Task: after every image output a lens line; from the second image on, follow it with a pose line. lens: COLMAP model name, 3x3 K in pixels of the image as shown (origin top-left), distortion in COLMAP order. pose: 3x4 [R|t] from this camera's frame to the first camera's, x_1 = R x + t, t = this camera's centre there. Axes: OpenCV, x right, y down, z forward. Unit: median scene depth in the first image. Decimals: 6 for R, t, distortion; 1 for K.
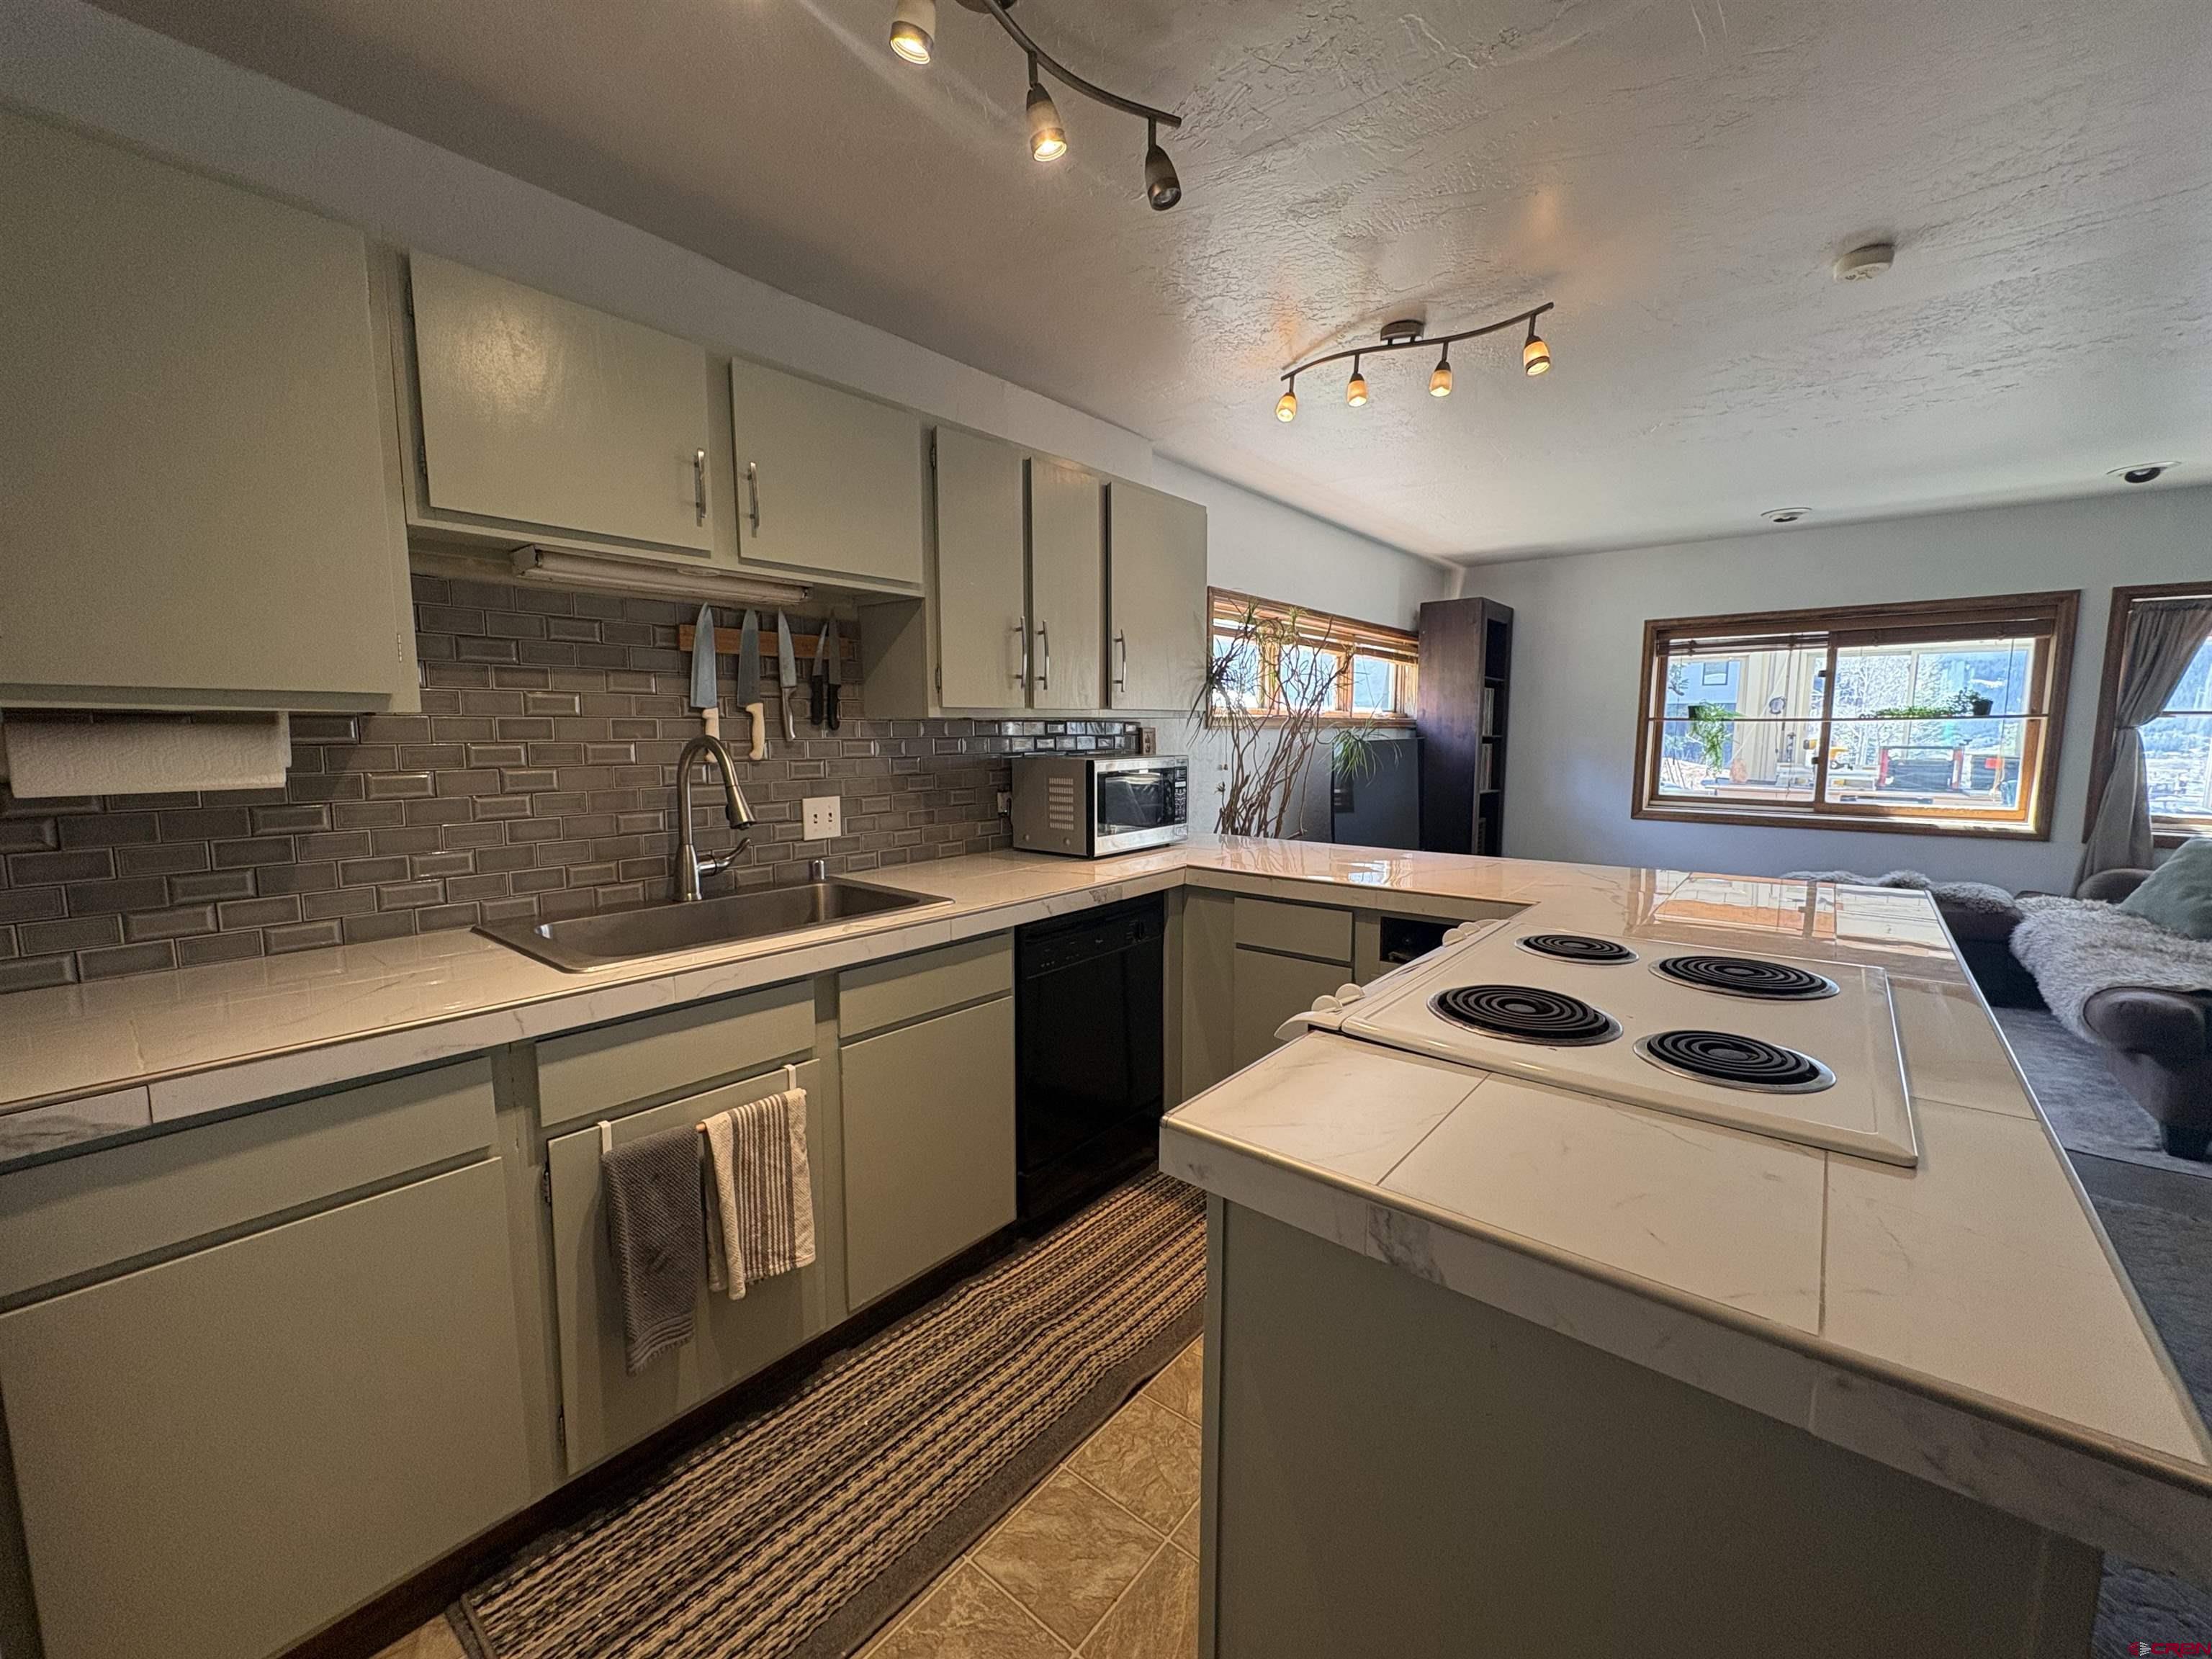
lens RADIAL K [[878.9, 0, 1102.5], [0, 878.9, 829.3], [0, 0, 1]] dist [0.000123, -0.000105]
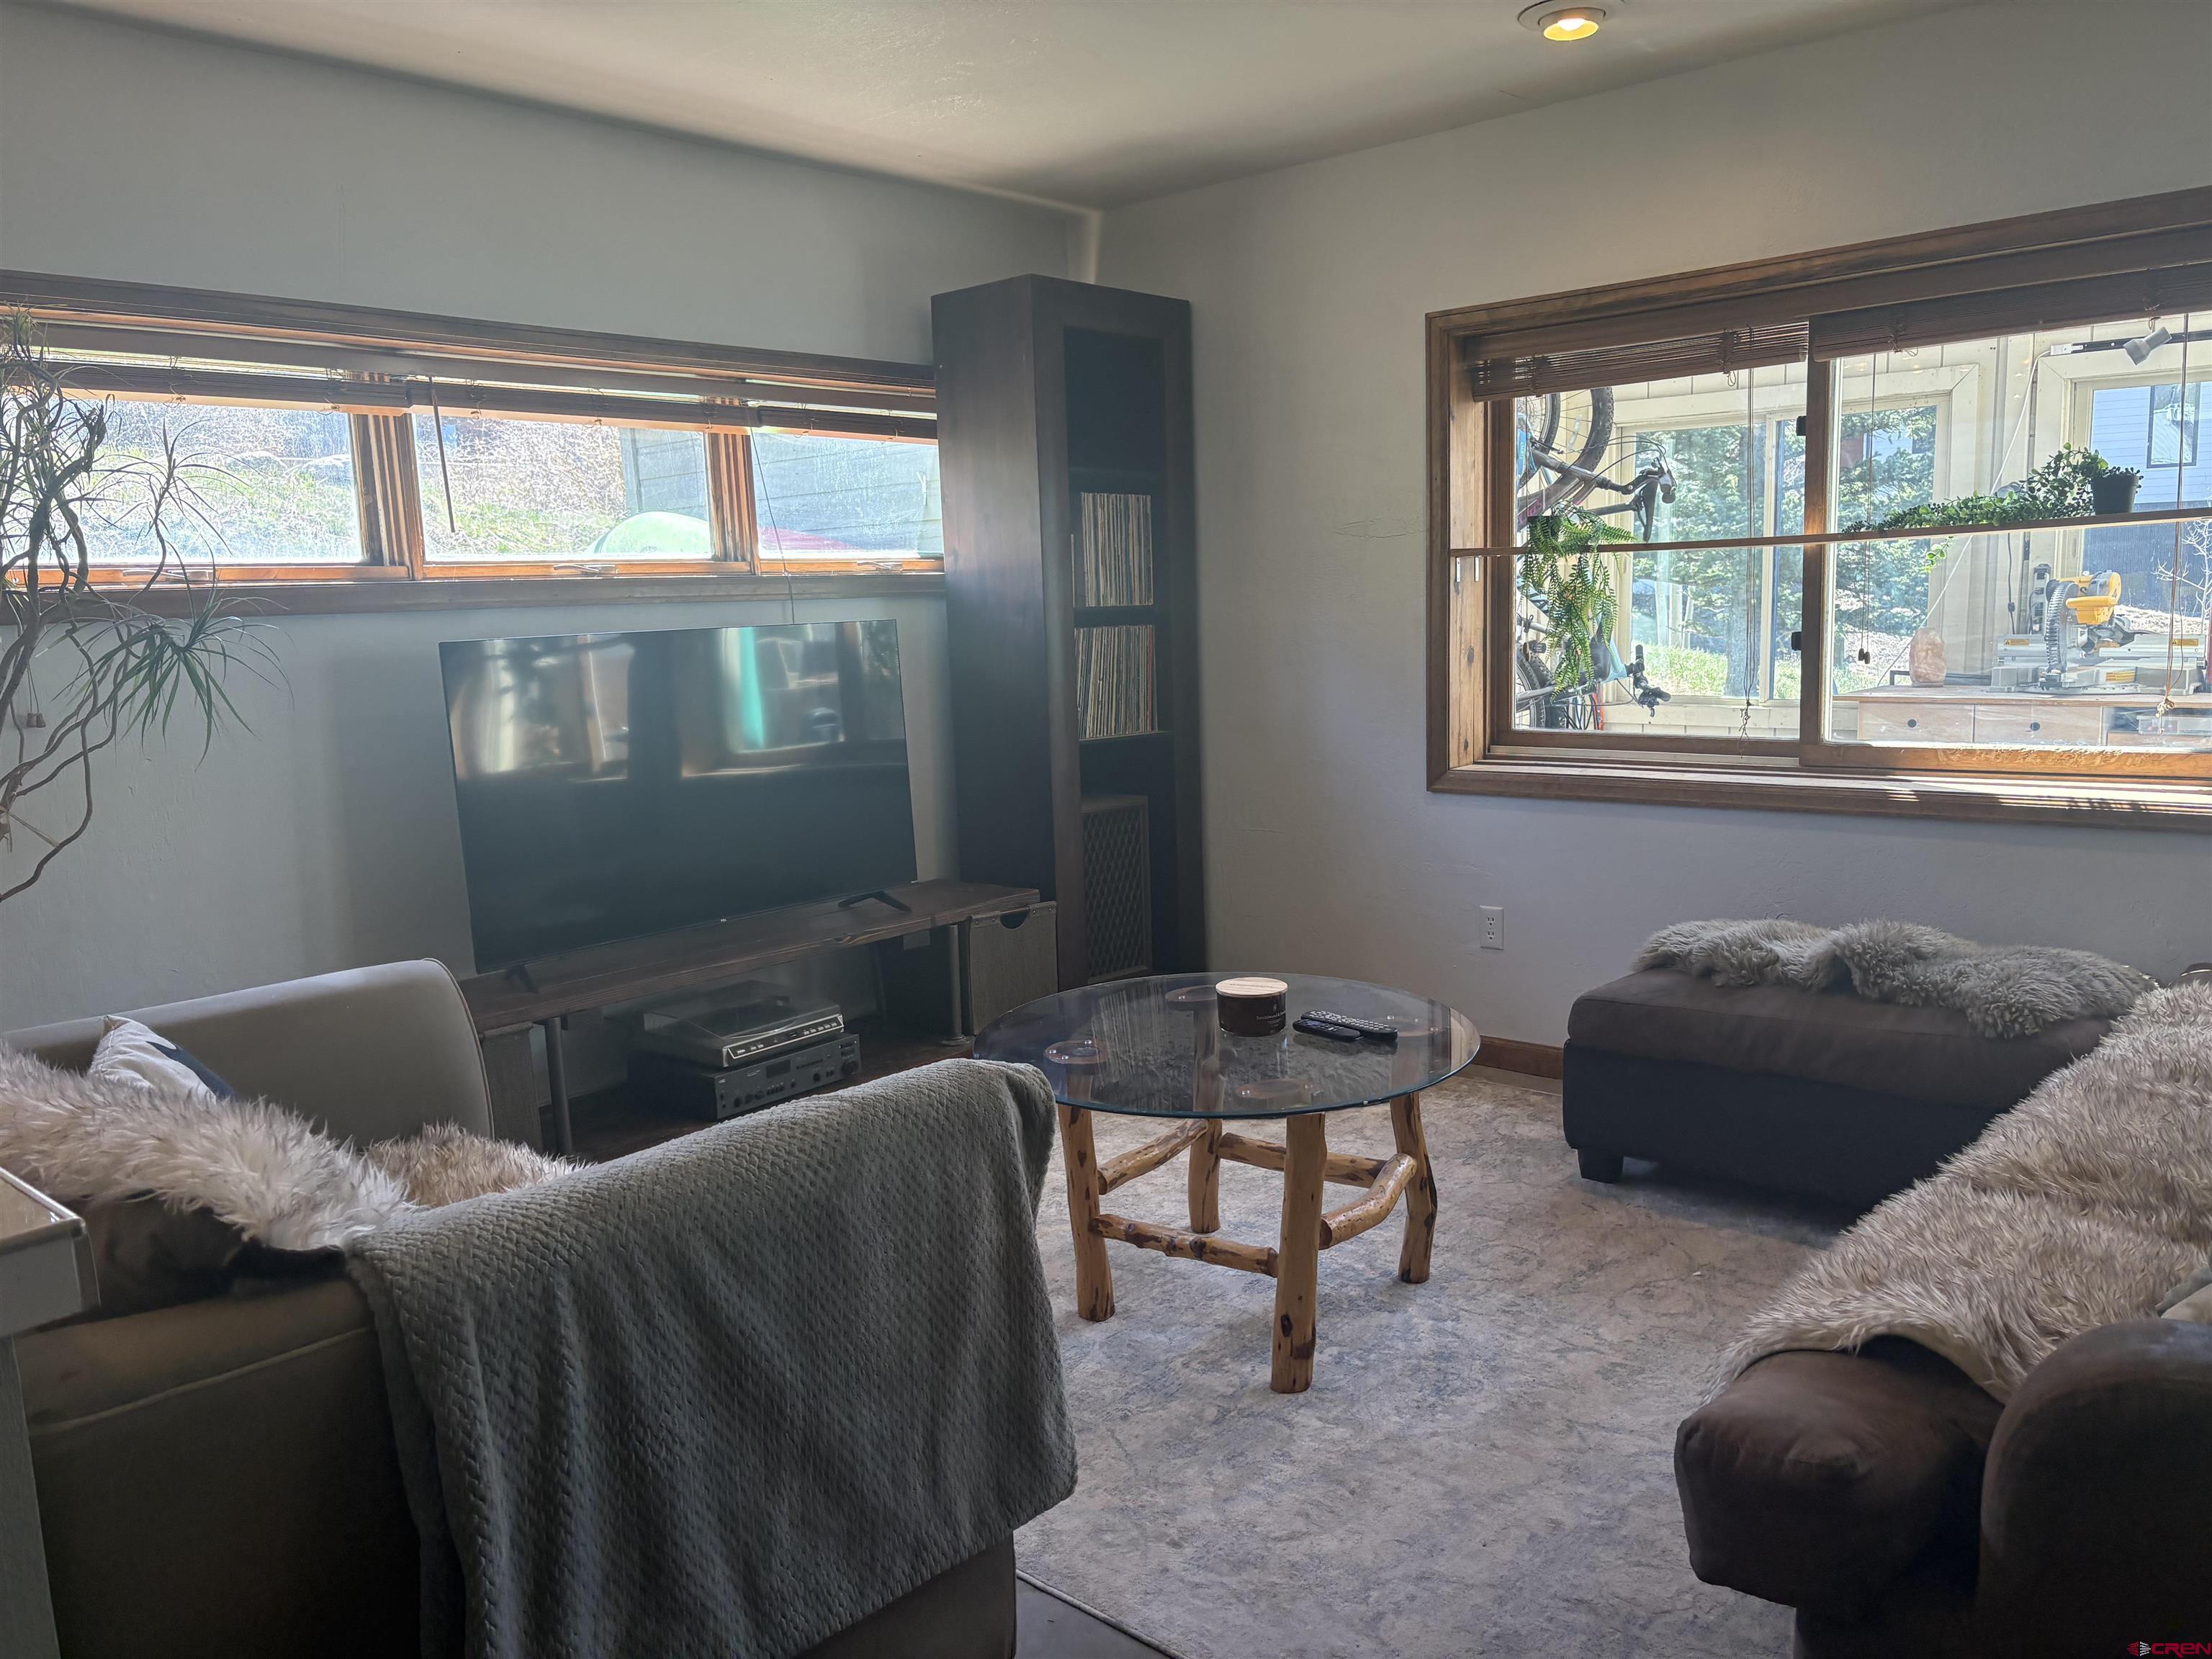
lens RADIAL K [[1683.4, 0, 1114.9], [0, 1683.4, 836.9], [0, 0, 1]] dist [0.047396, -0.055715]
pose [[0.998875, -0.030990, -0.035907, 0.633977], [0.032050, 0.999056, 0.029326, -0.024774], [0.034964, -0.030444, 0.998925, 0.243394]]
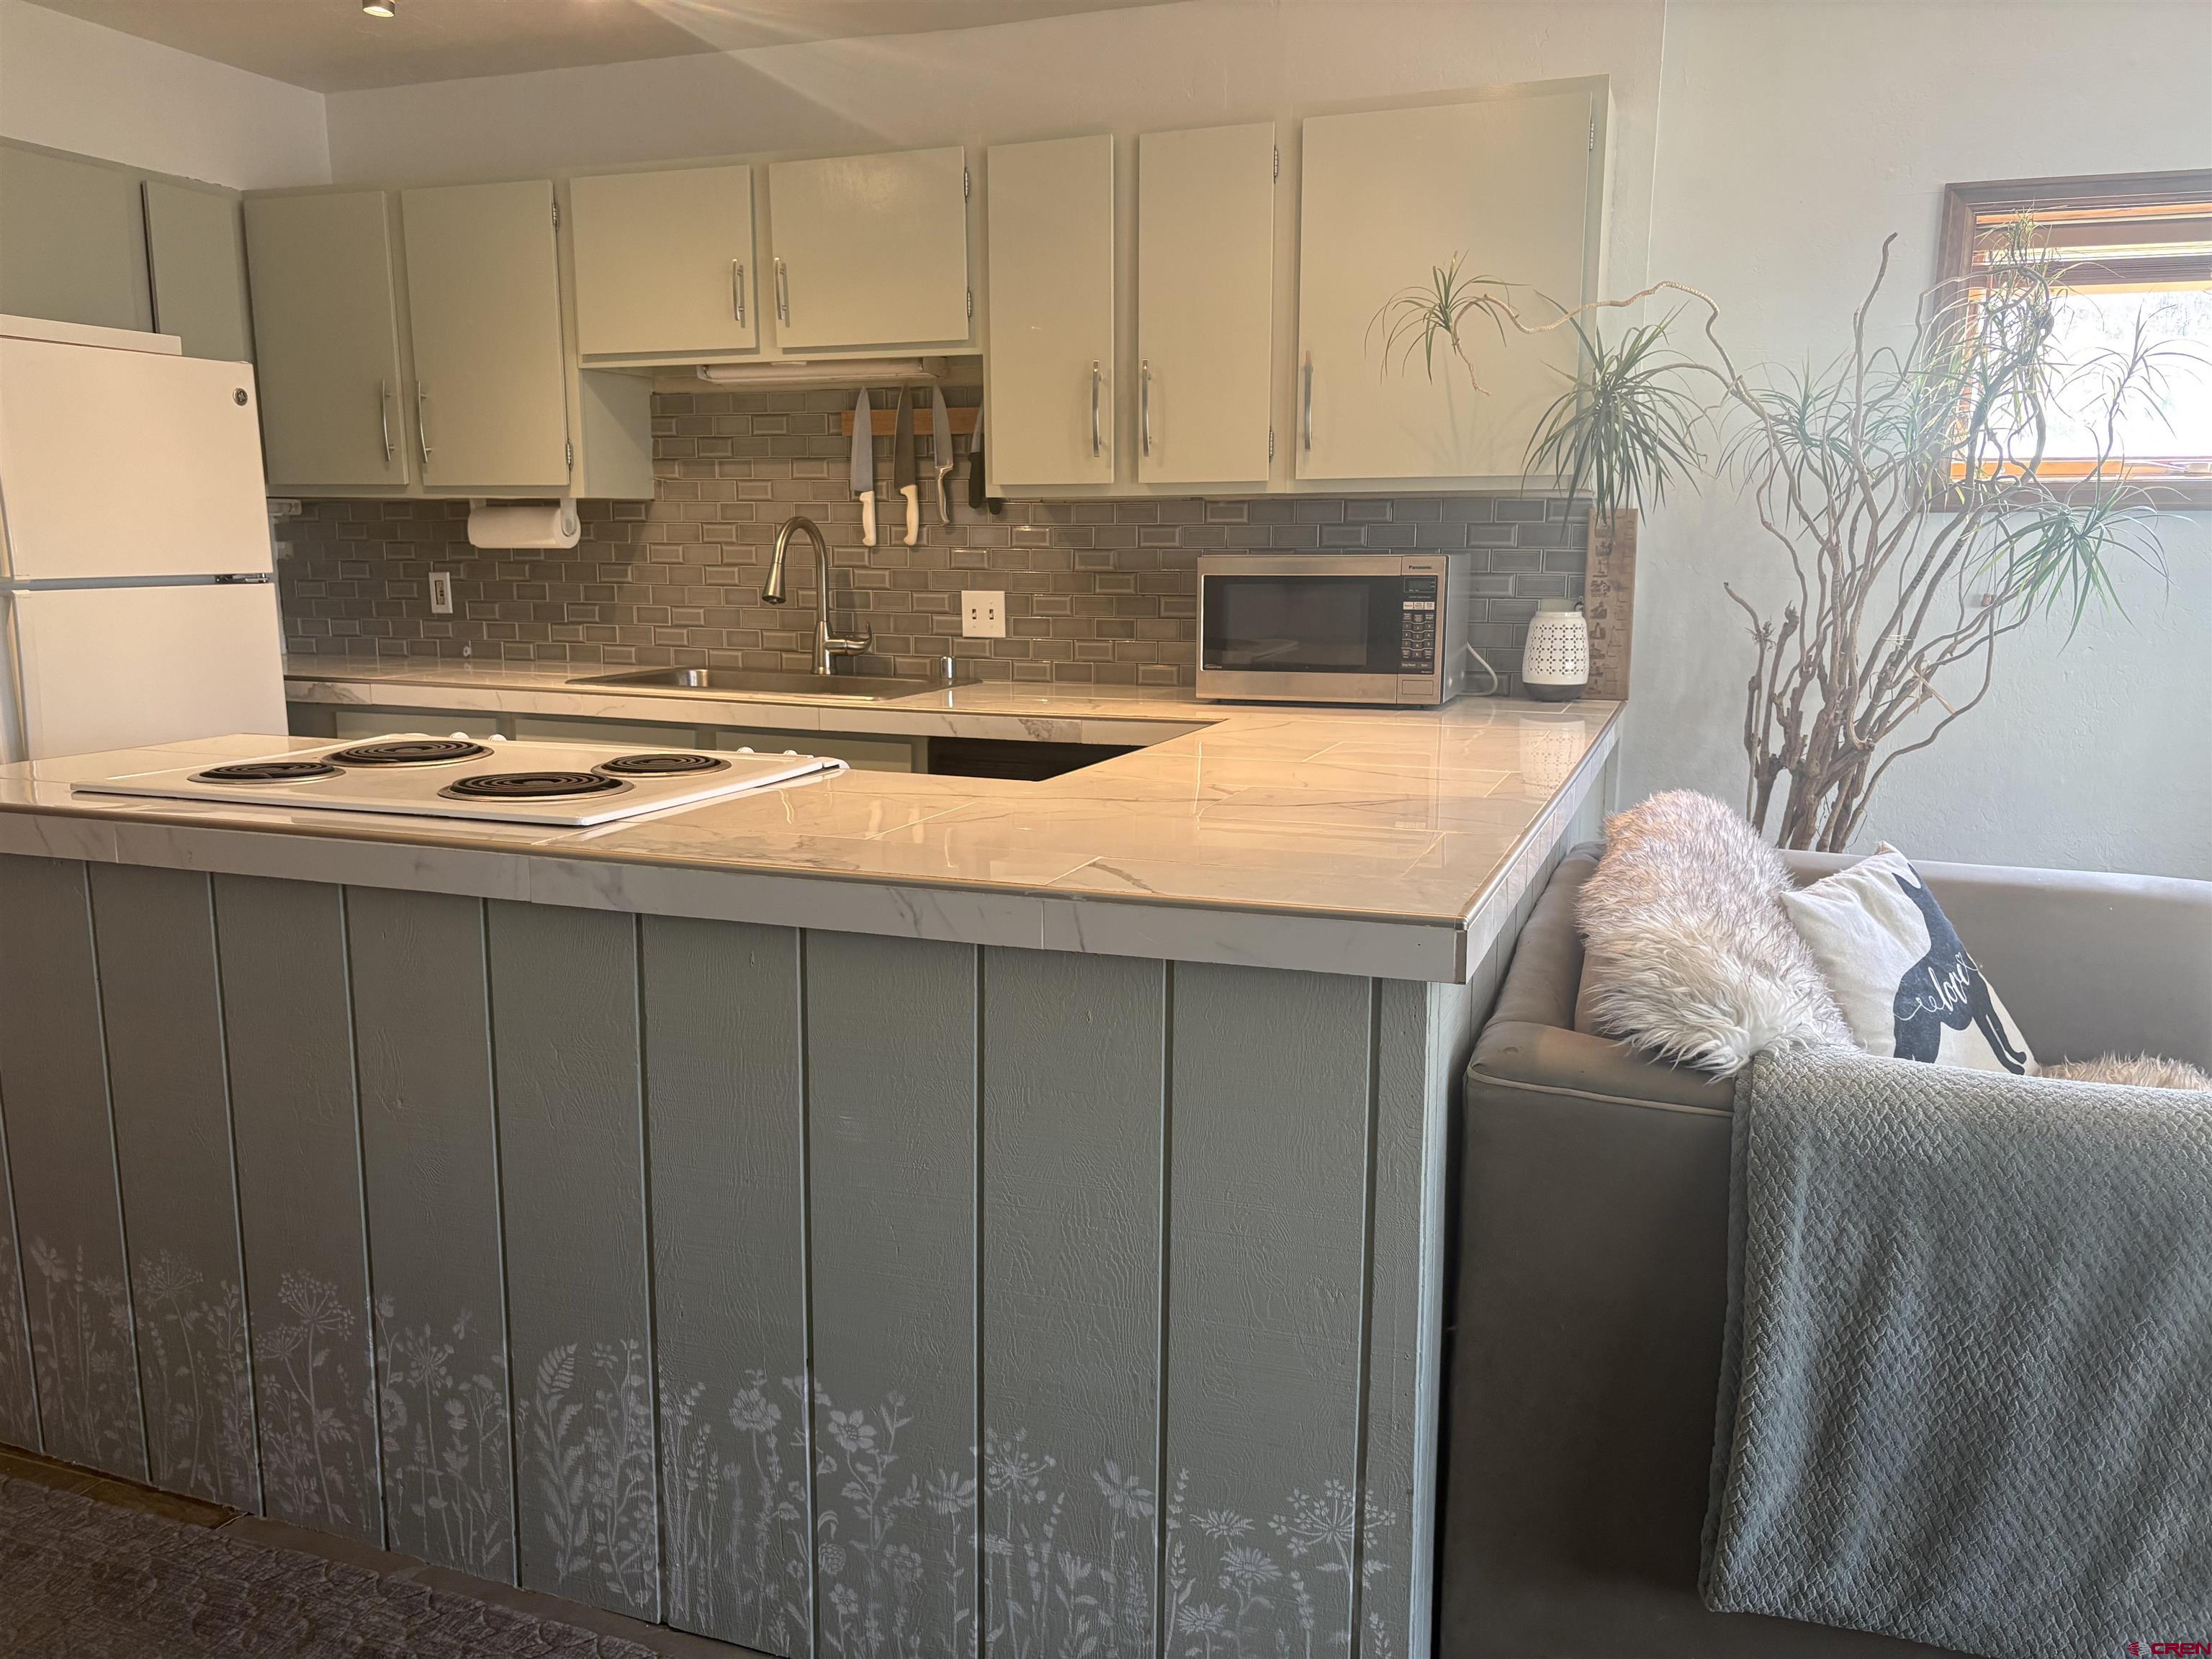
lens RADIAL K [[1682.2, 0, 1095.1], [0, 1682.2, 829.3], [0, 0, 1]] dist [0.072318, -0.101115]
pose [[0.334973, 0.163095, -0.928005, 0.763892], [-0.113148, 0.984741, 0.132224, -0.020600], [0.935409, 0.060711, 0.348316, 0.295564]]
